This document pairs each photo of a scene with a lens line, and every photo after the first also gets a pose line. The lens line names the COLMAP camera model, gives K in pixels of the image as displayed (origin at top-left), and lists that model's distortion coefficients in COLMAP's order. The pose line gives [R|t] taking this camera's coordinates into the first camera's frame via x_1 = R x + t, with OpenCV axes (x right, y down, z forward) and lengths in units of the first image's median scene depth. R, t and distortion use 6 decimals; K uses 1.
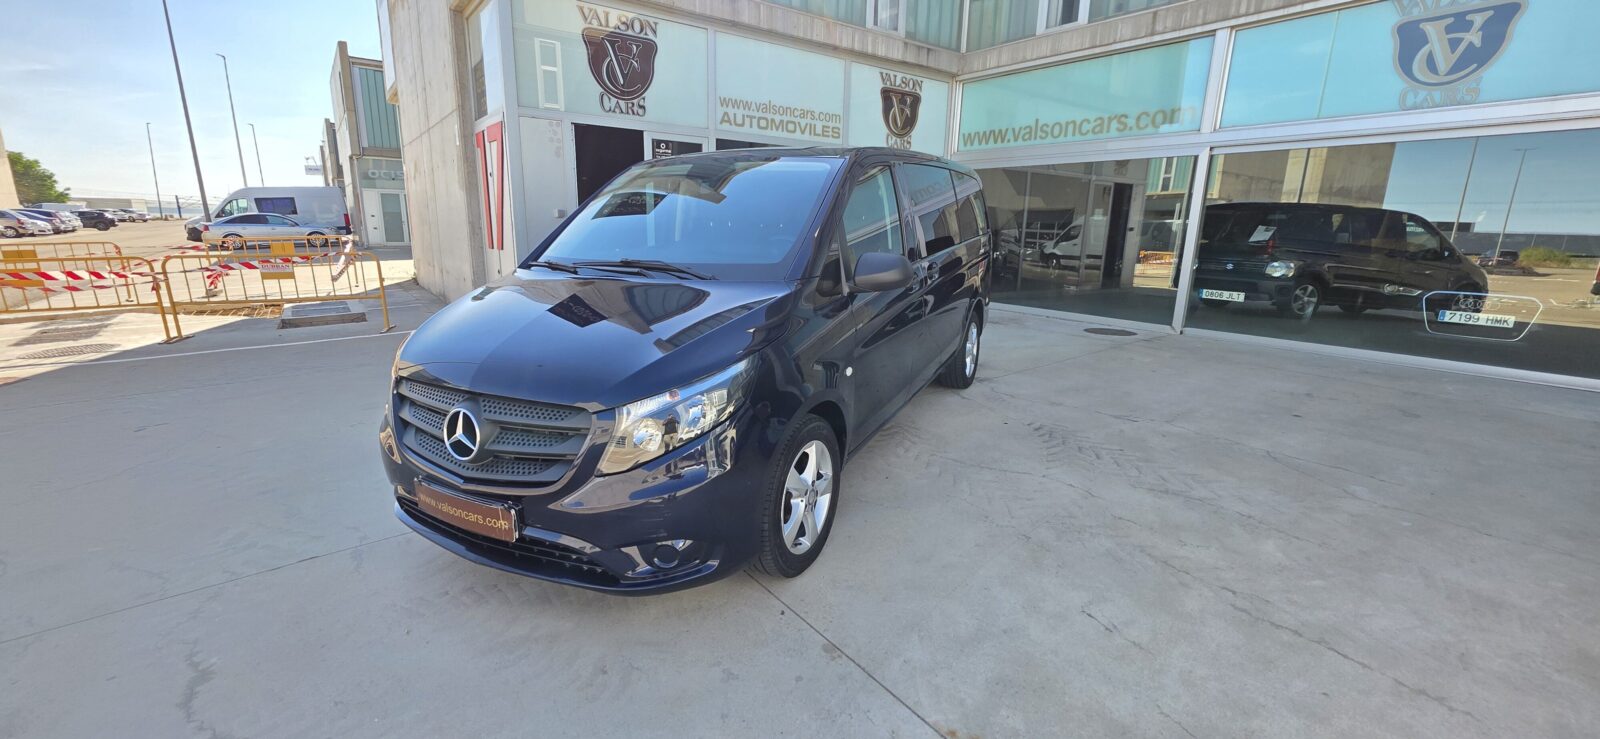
lens RADIAL K [[632.9, 0, 796.8], [0, 632.9, 364.2], [0, 0, 1]] dist [0.012534, -0.000111]
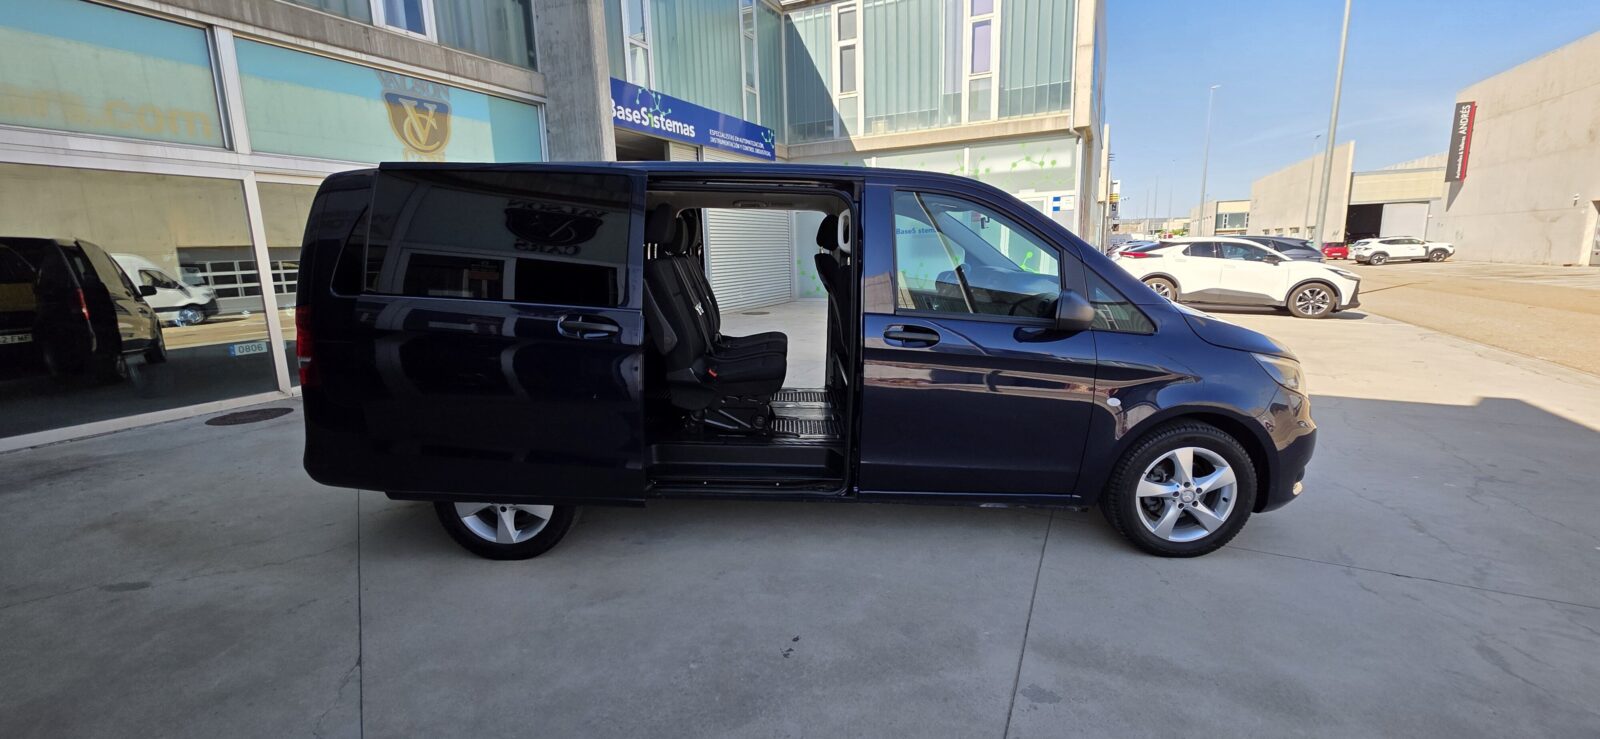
lens RADIAL K [[640.2, 0, 793.4], [0, 640.2, 370.6], [0, 0, 1]] dist [0.001536, -0.000160]
pose [[-0.454781, -0.168714, 0.874477, -0.559237], [0.216770, 0.931395, 0.292428, -0.246008], [-0.863820, 0.322552, -0.387008, 1.024257]]
